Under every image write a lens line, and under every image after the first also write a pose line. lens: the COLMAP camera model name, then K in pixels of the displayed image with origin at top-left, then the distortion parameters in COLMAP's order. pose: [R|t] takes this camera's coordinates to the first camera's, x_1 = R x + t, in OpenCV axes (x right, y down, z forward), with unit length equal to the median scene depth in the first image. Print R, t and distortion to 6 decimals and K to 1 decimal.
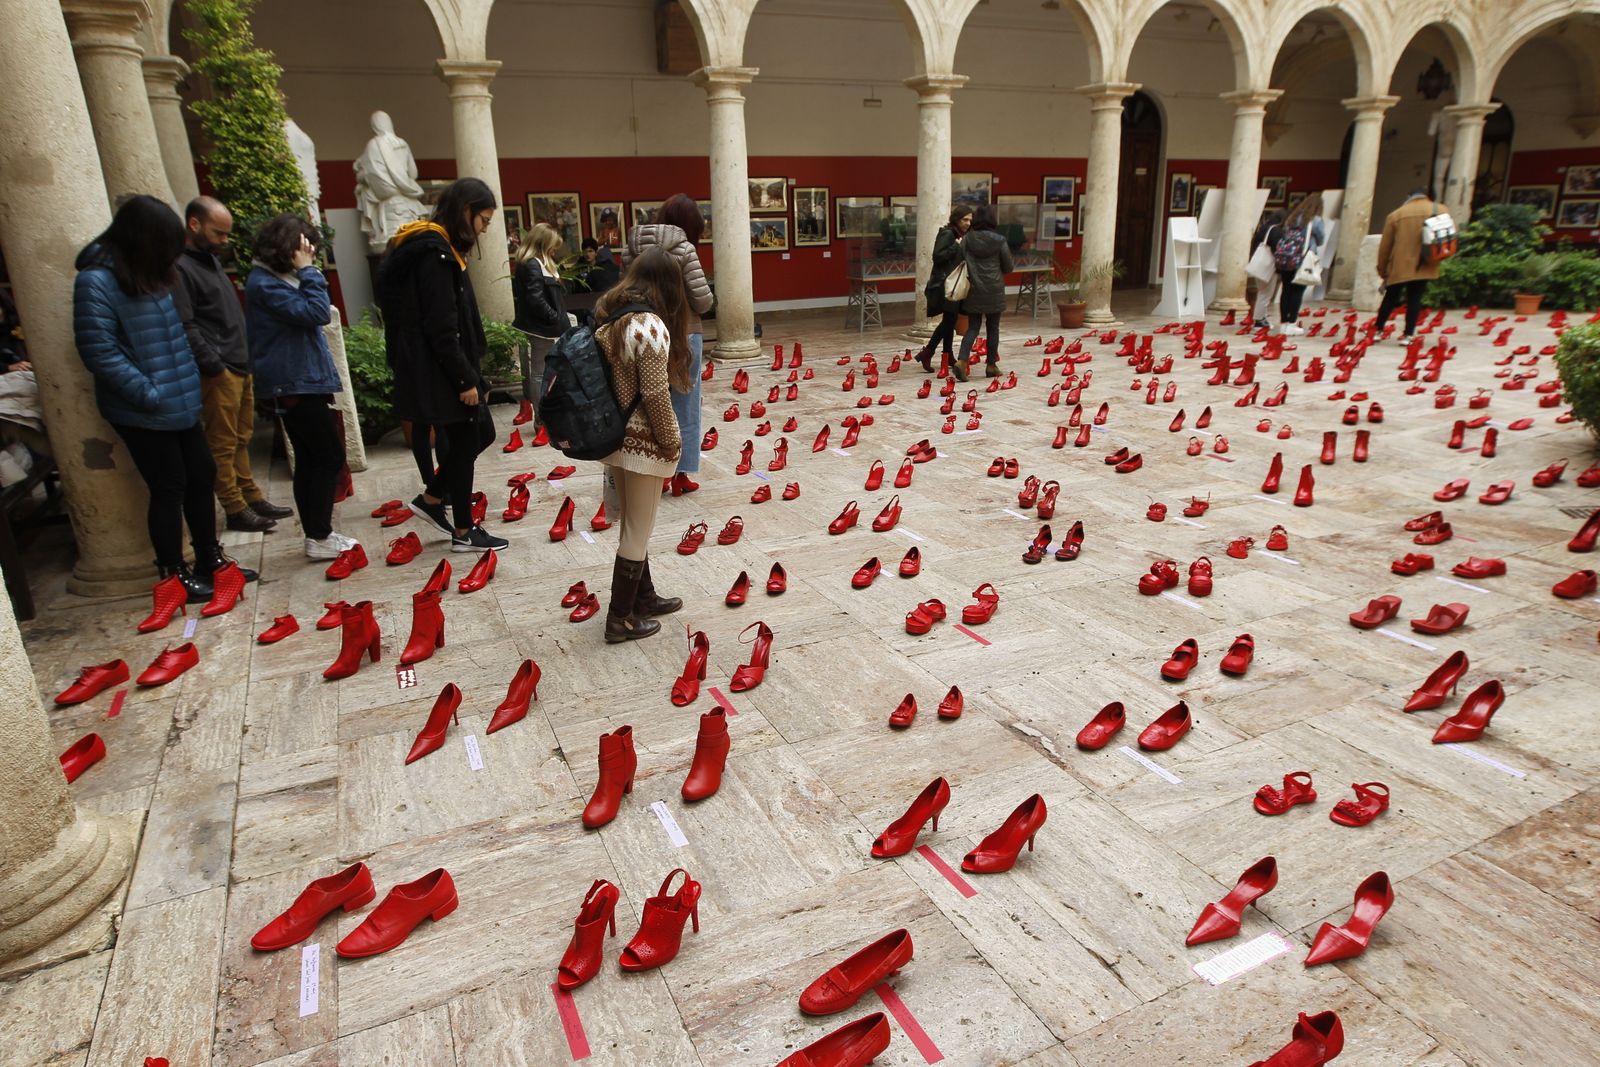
lens RADIAL K [[943.2, 0, 786.3], [0, 943.2, 532.9], [0, 0, 1]] dist [-0.062645, 0.031552]
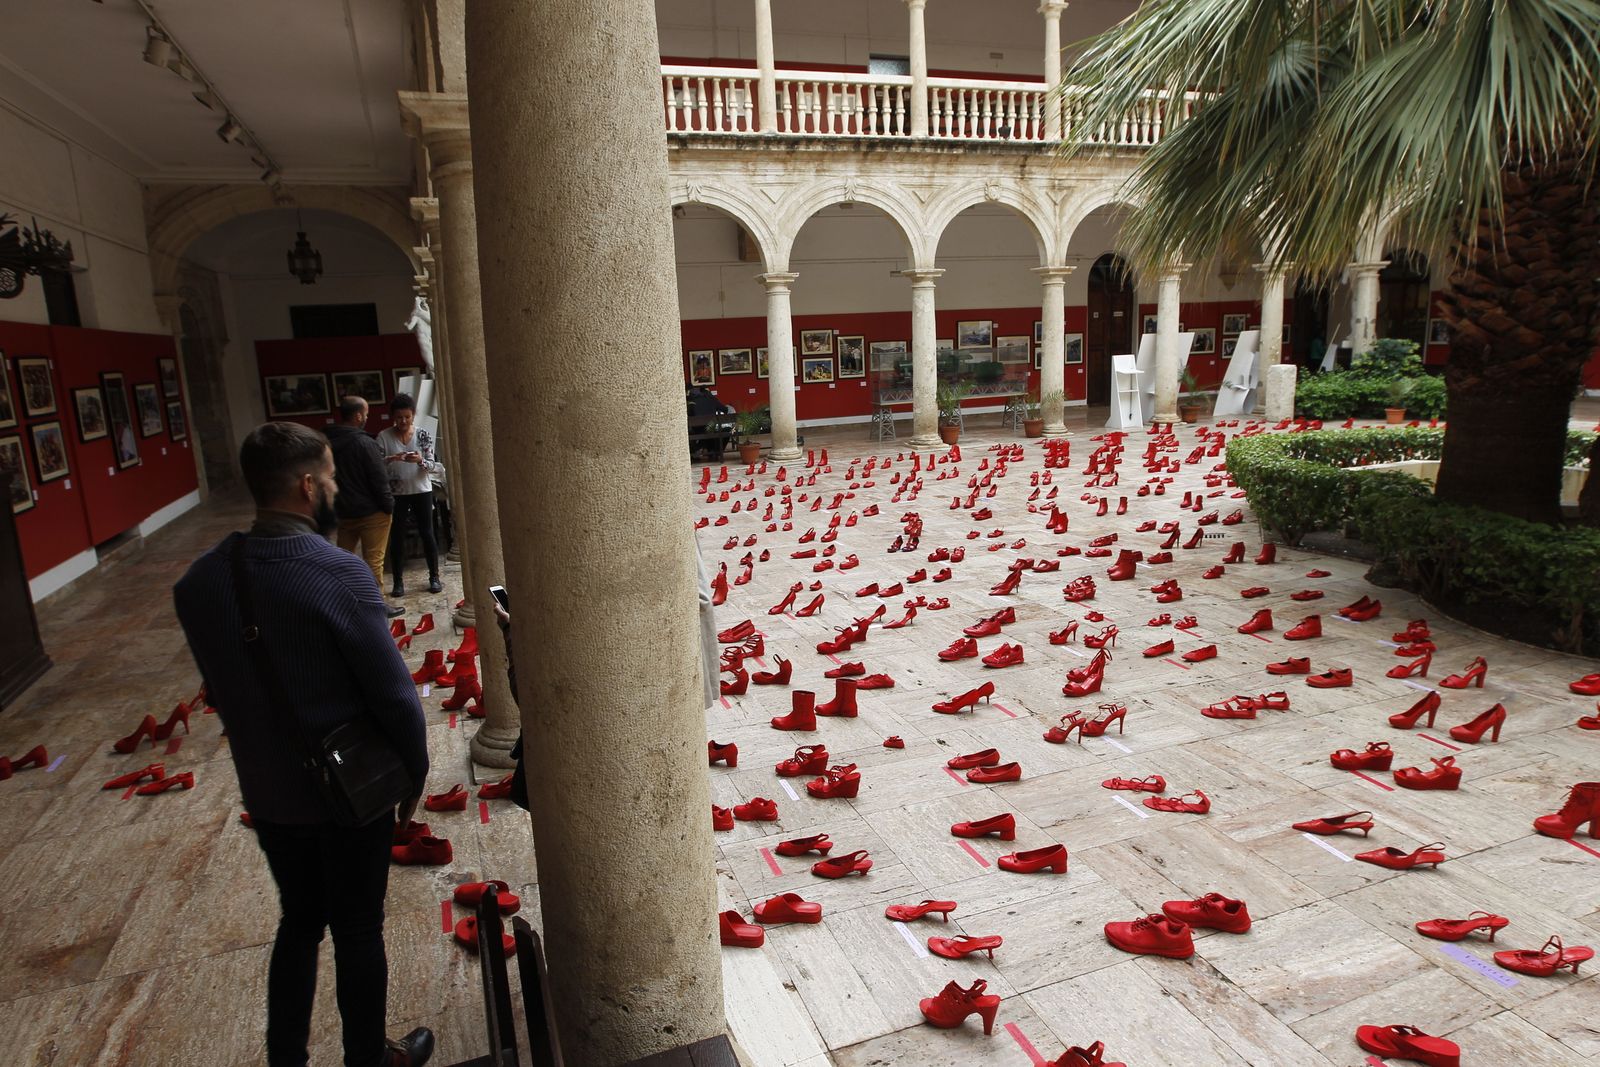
lens RADIAL K [[943.2, 0, 790.9], [0, 943.2, 540.9], [0, 0, 1]] dist [-0.062645, 0.031552]
pose [[0.995316, 0.005232, -0.096537, 0.089201], [-0.015014, 0.994786, -0.100878, 0.080323], [0.095506, 0.101855, 0.990204, -0.401483]]
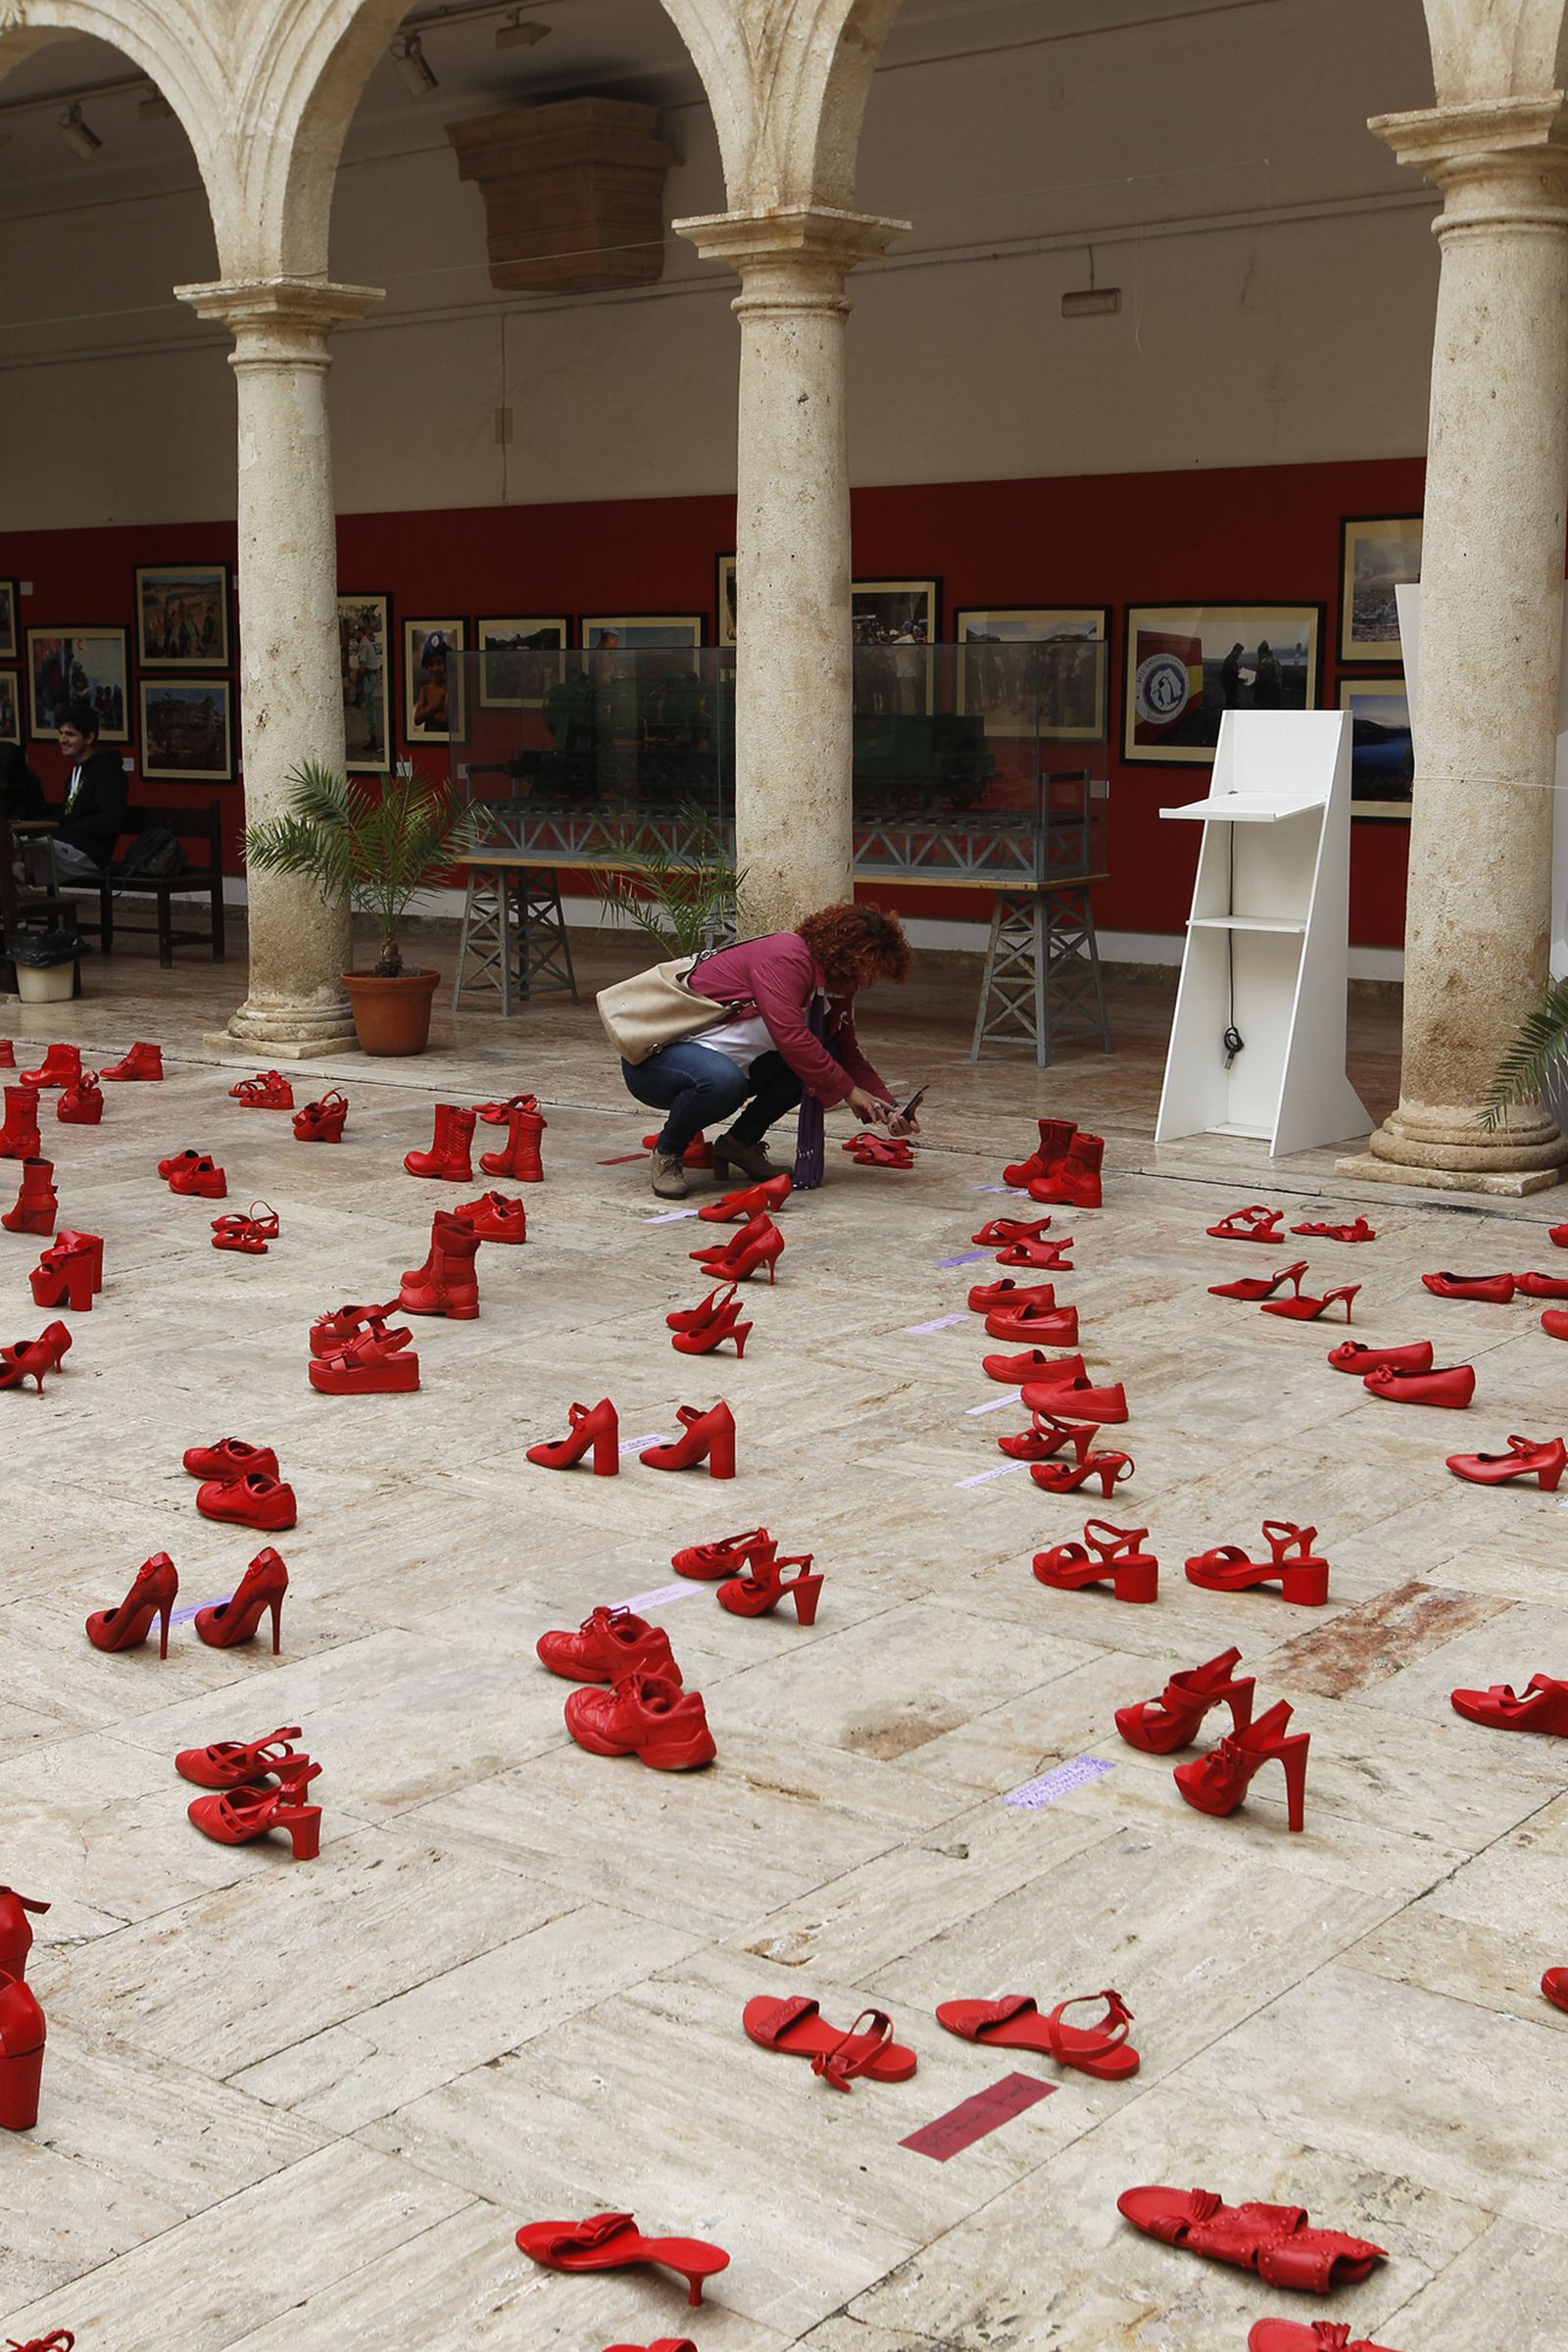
lens RADIAL K [[2889.3, 0, 759.4], [0, 2889.3, 1171.4], [0, 0, 1]] dist [0.010153, 0.000000]
pose [[0.429762, 0.183191, -0.884164, 1.118499], [-0.293497, 0.954372, 0.055078, -0.263467], [0.853911, 0.235829, 0.463918, 0.666468]]
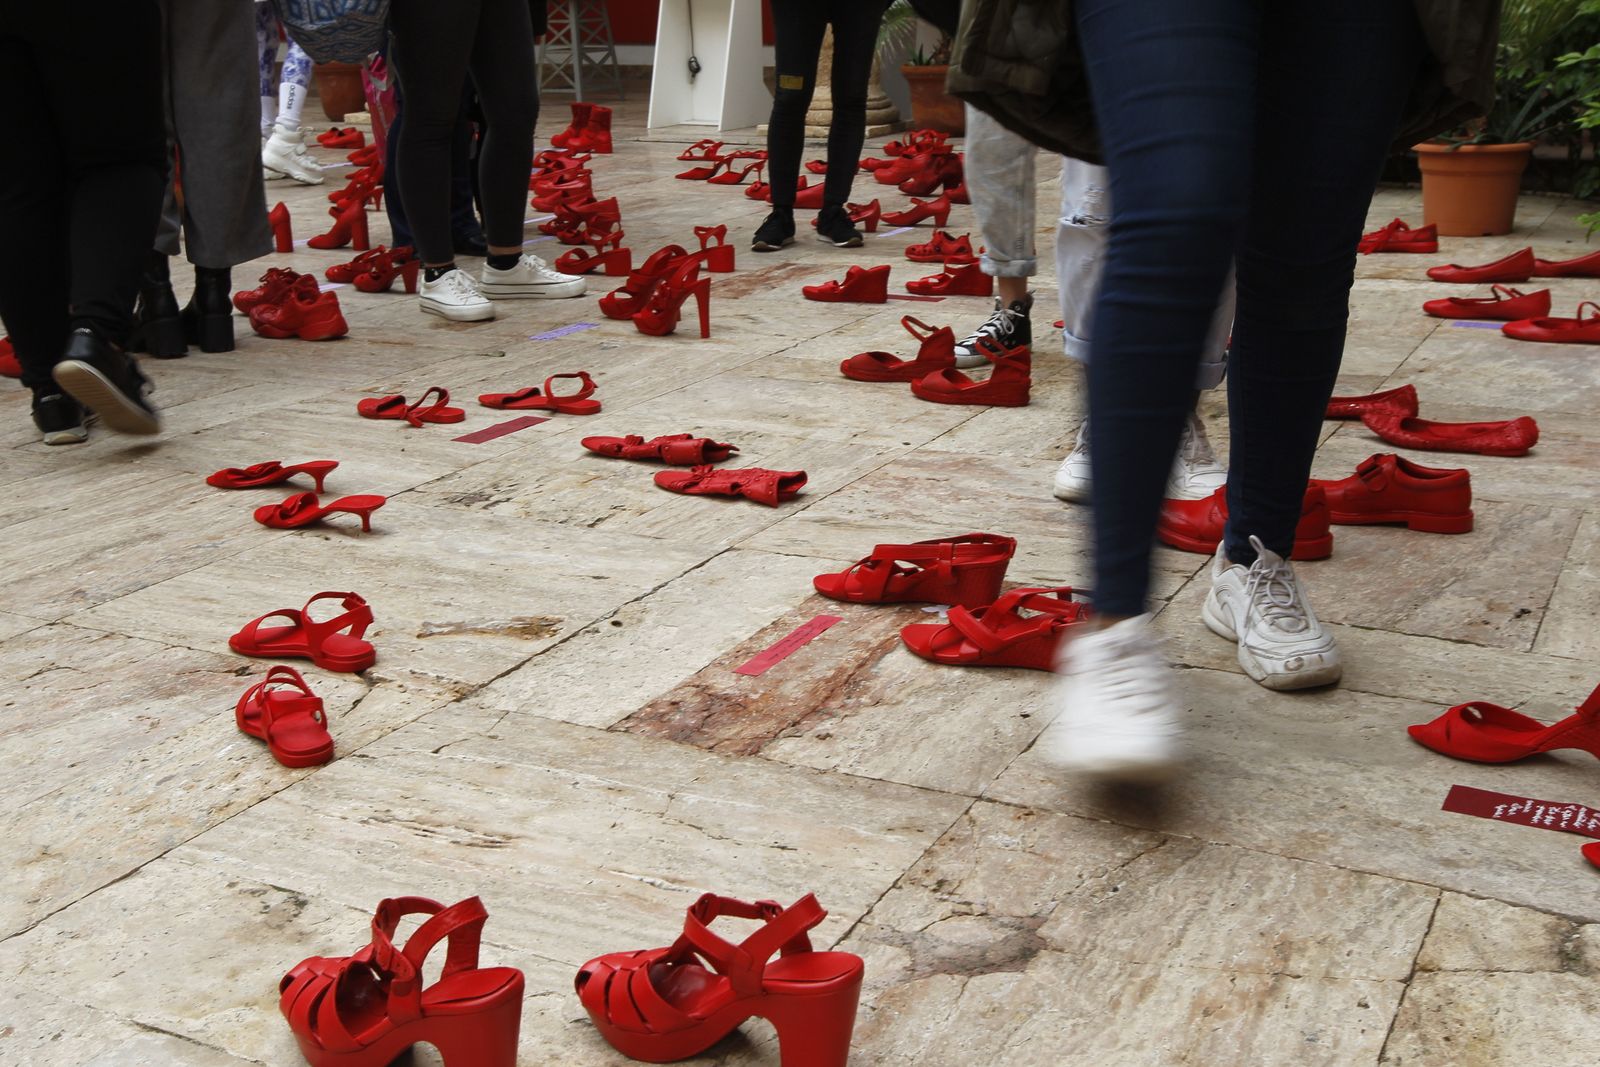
lens RADIAL K [[1816.5, 0, 791.9], [0, 1816.5, 532.3], [0, 0, 1]] dist [0.014272, 0.000000]
pose [[0.598776, 0.250710, -0.760665, 1.147986], [-0.253666, 0.960214, 0.116801, -0.199249], [0.759685, 0.123017, 0.638550, 0.687382]]
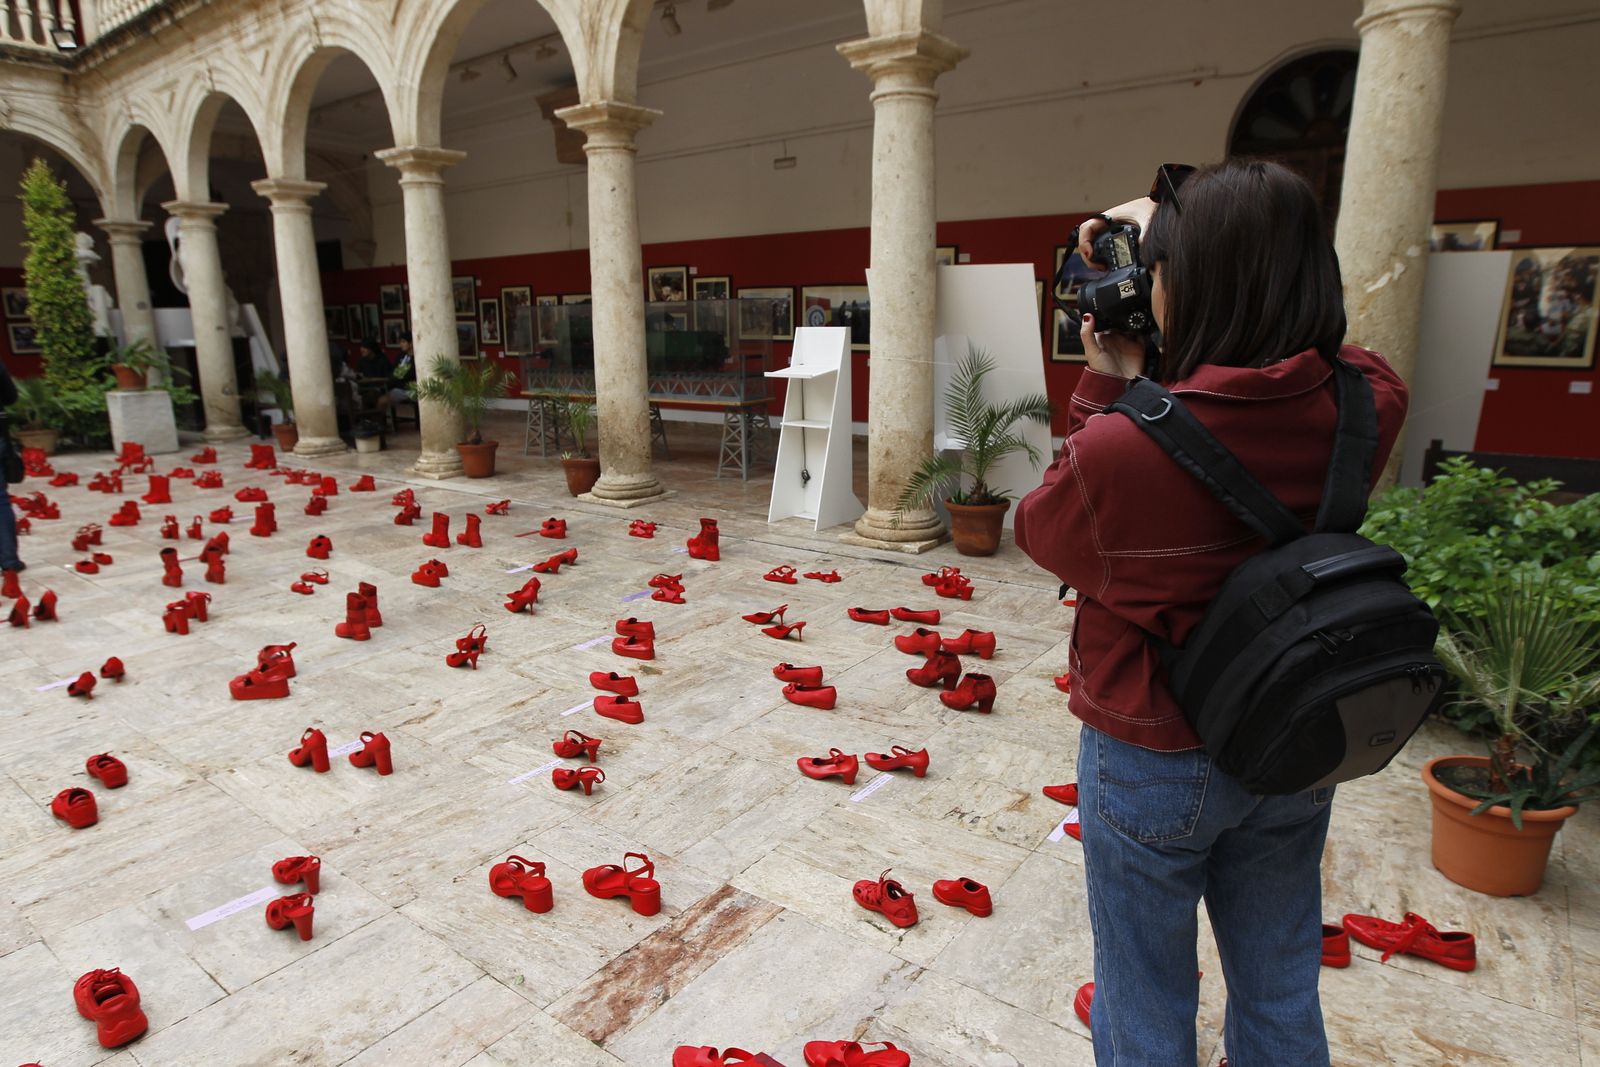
lens RADIAL K [[948.4, 0, 809.7], [0, 948.4, 528.7], [0, 0, 1]] dist [-0.064947, 0.003185]
pose [[0.473295, 0.218751, -0.853311, 0.970495], [-0.284507, 0.954723, 0.086946, -0.312964], [0.833696, 0.201622, 0.514102, 0.848063]]
